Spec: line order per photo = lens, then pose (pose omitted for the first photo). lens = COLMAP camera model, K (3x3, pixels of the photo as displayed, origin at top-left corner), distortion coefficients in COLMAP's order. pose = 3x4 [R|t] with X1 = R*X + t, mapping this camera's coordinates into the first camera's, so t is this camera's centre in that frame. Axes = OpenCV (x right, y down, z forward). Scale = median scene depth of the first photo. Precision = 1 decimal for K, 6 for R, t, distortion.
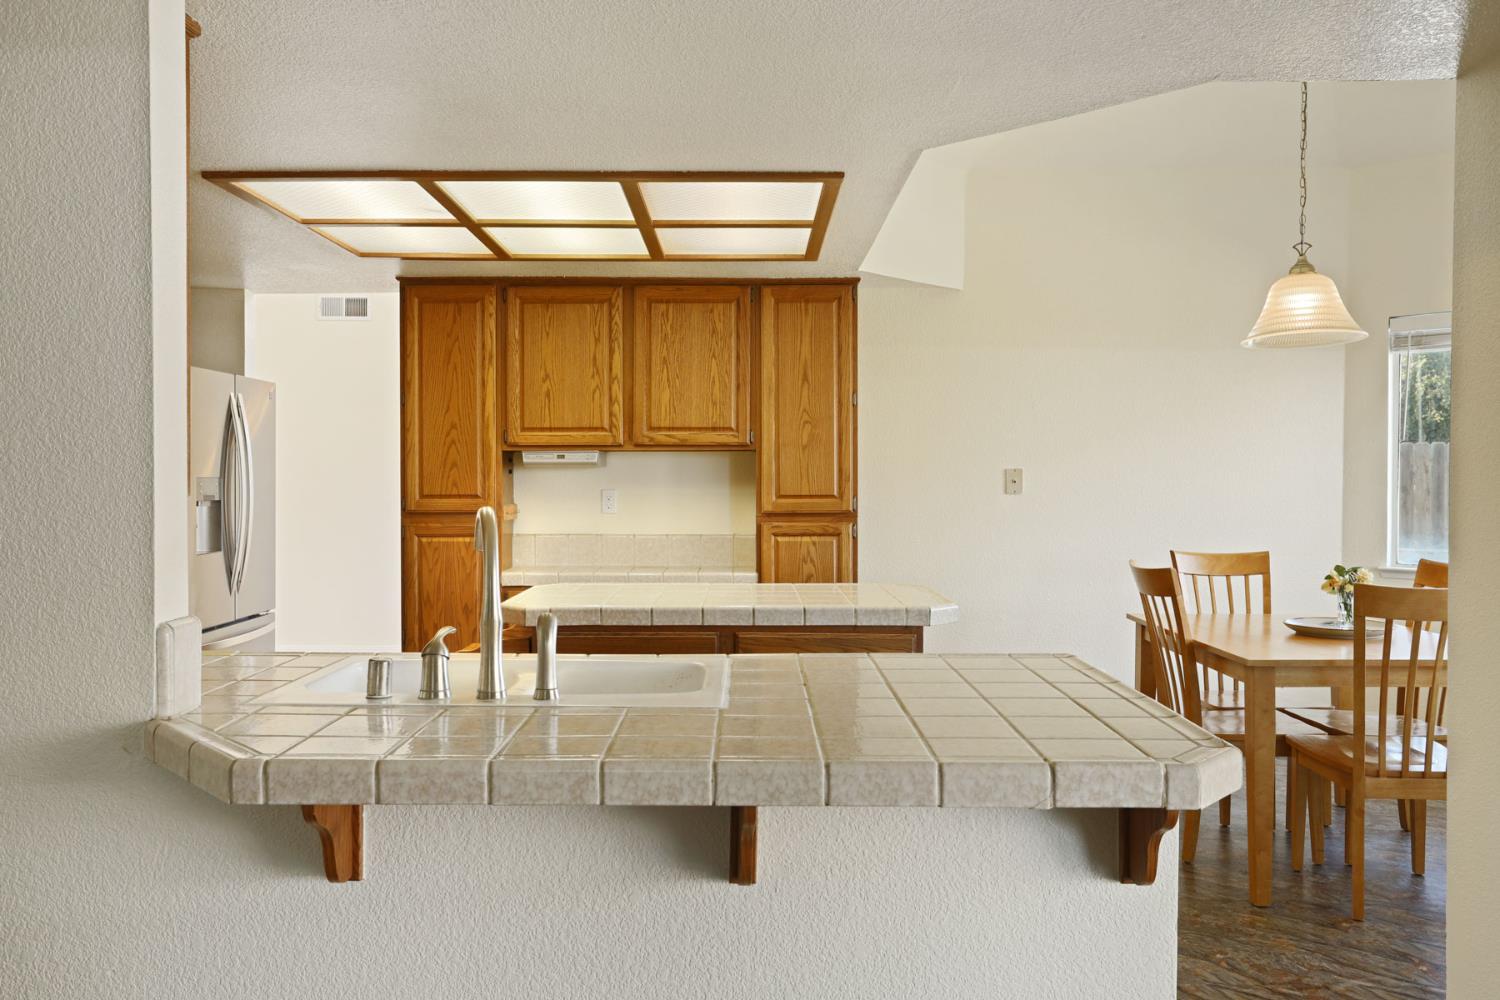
lens RADIAL K [[1183.6, 0, 750.0], [0, 1183.6, 500.0], [0, 0, 1]] dist [-0.040348, 0.059659]
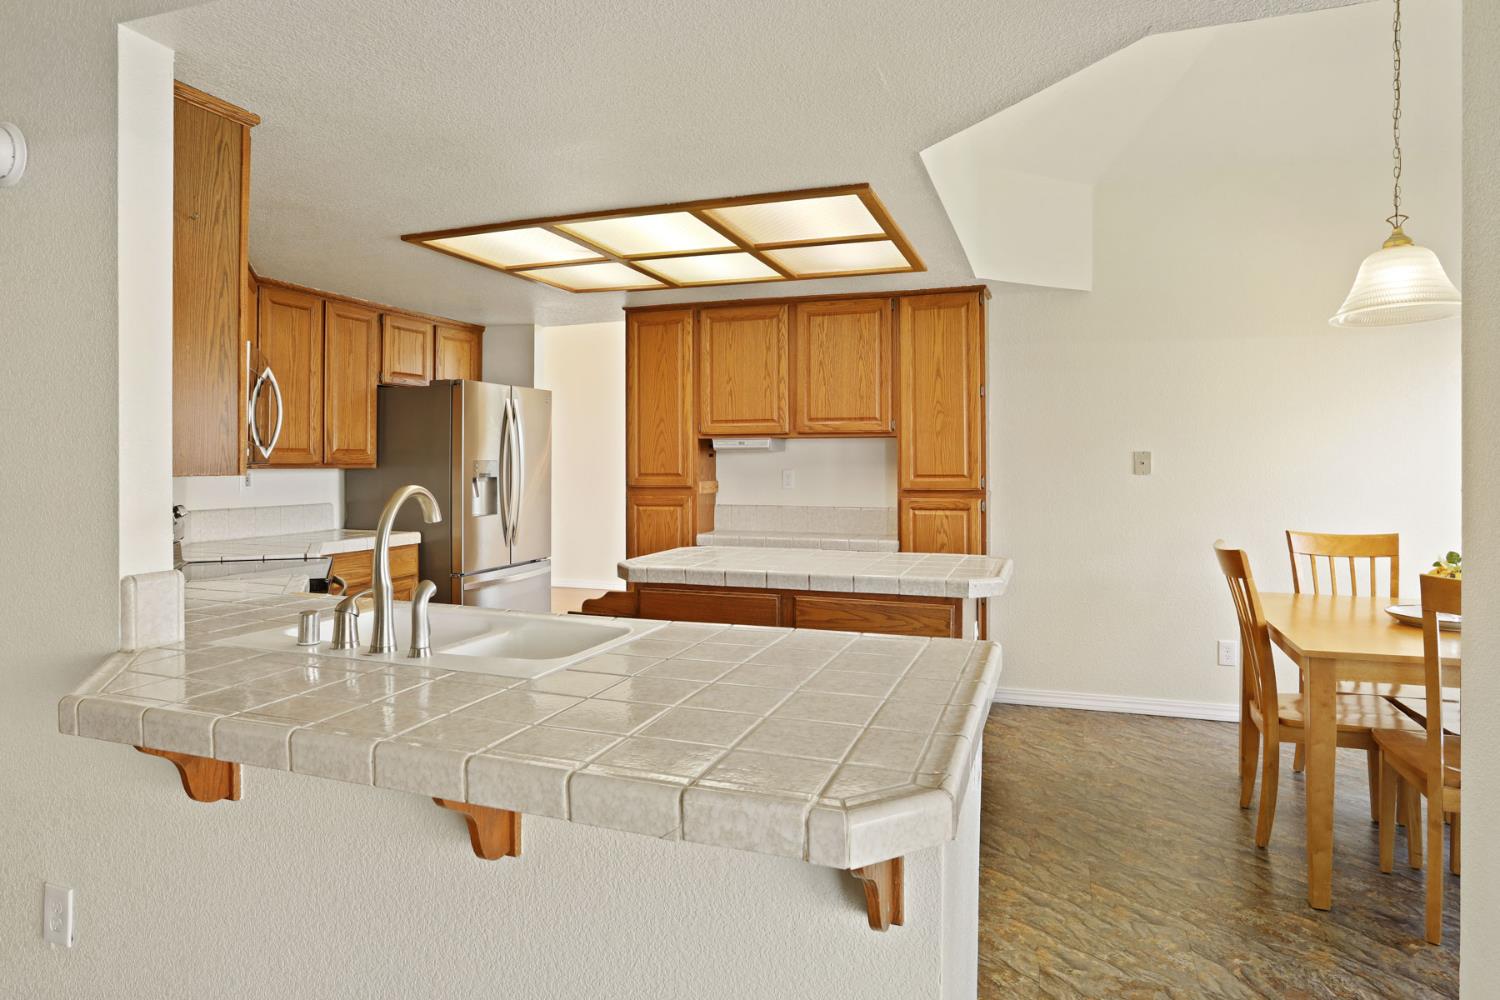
lens RADIAL K [[880.3, 0, 748.5], [0, 880.3, 468.9], [0, 0, 1]] dist [-0.049279, 0.022314]
pose [[0.941429, 0.001791, -0.337205, 0.162122], [-0.004701, 0.999958, -0.007815, -0.002251], [0.337177, 0.008942, 0.941399, 0.128427]]
